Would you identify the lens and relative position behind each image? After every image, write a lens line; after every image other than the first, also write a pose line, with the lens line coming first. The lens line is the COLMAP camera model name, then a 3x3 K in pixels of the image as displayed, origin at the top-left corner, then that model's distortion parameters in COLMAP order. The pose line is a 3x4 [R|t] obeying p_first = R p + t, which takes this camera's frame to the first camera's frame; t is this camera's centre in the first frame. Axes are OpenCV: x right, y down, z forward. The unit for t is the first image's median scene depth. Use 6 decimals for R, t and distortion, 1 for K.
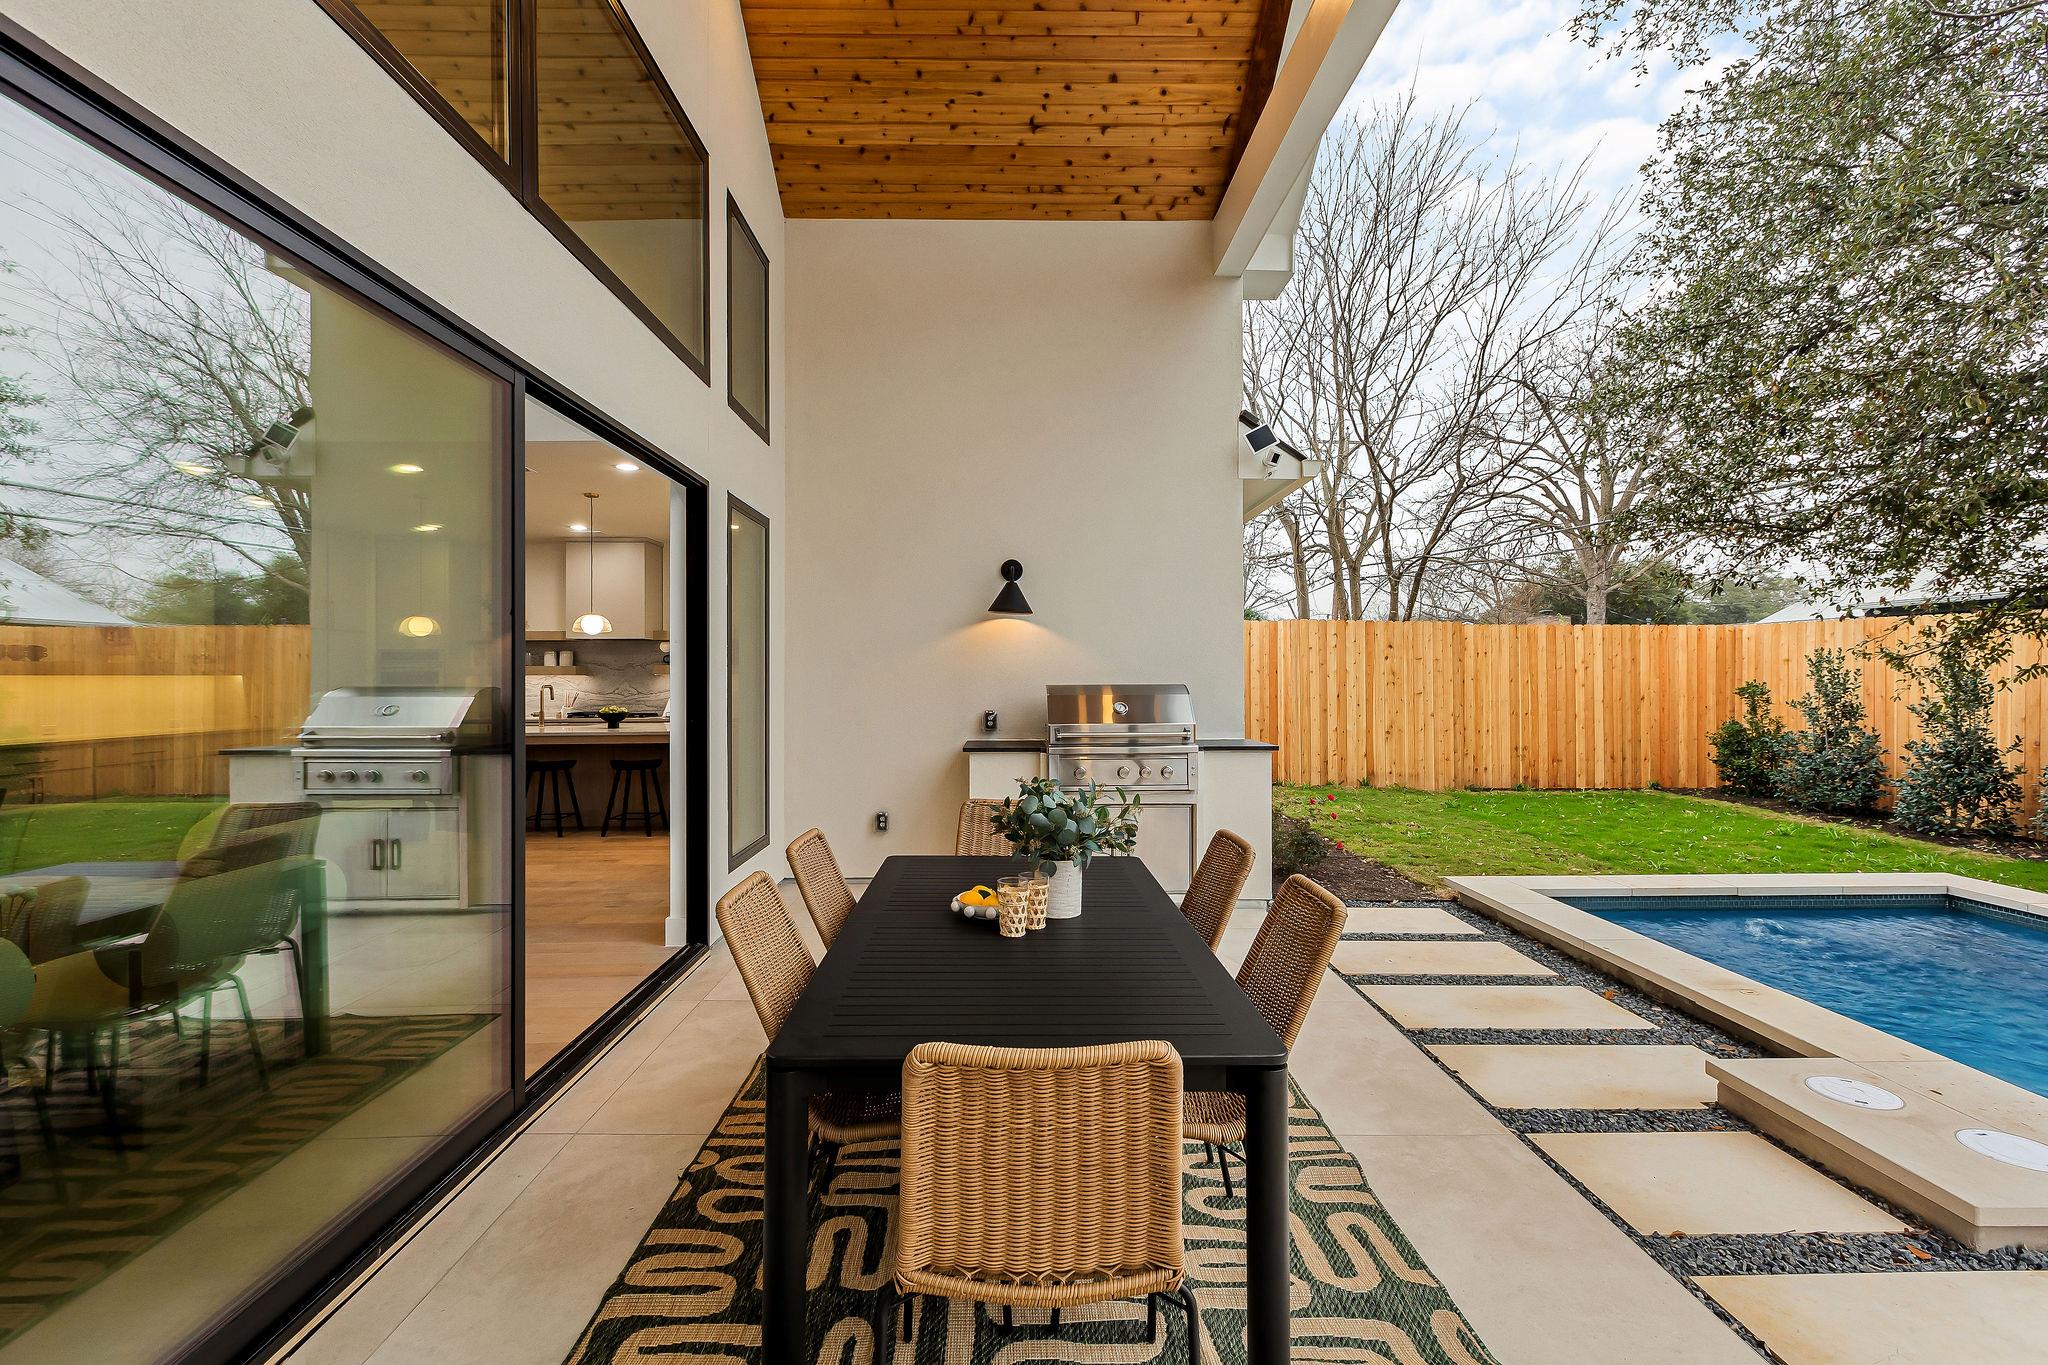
lens RADIAL K [[920.3, 0, 1023.5], [0, 920.3, 678.8], [0, 0, 1]] dist [0.000821, -0.000470]
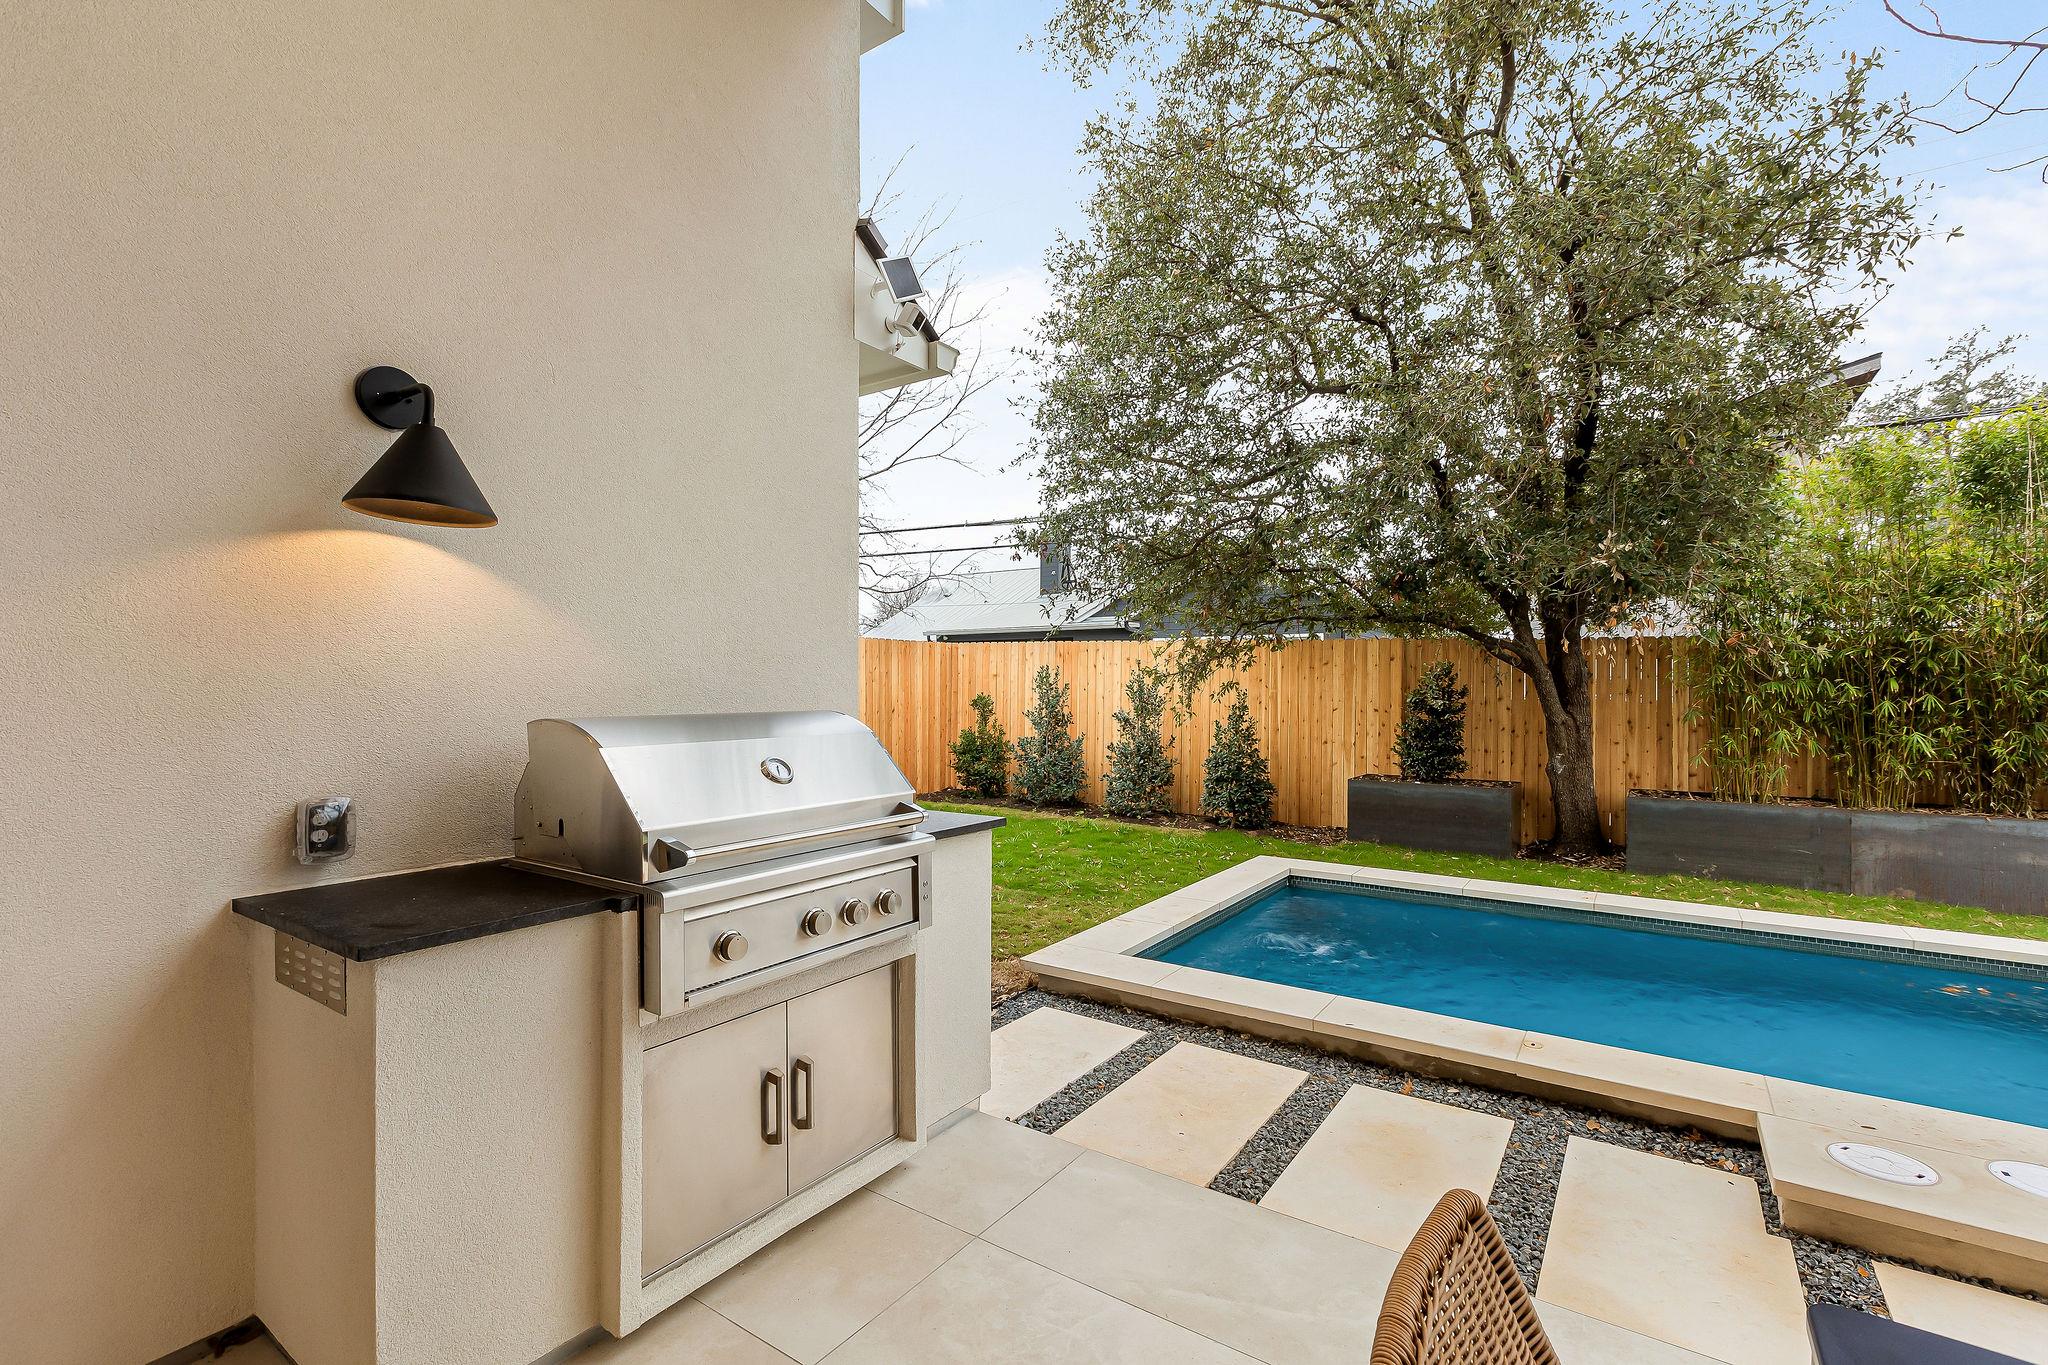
lens RADIAL K [[920.3, 0, 1023.6], [0, 920.3, 693.3], [0, 0, 1]] dist [0.000821, -0.000470]
pose [[0.590672, -0.003542, 0.806904, -0.075746], [0.001063, 0.999993, 0.003611, -0.002145], [-0.806911, -0.001275, 0.590672, 0.285246]]
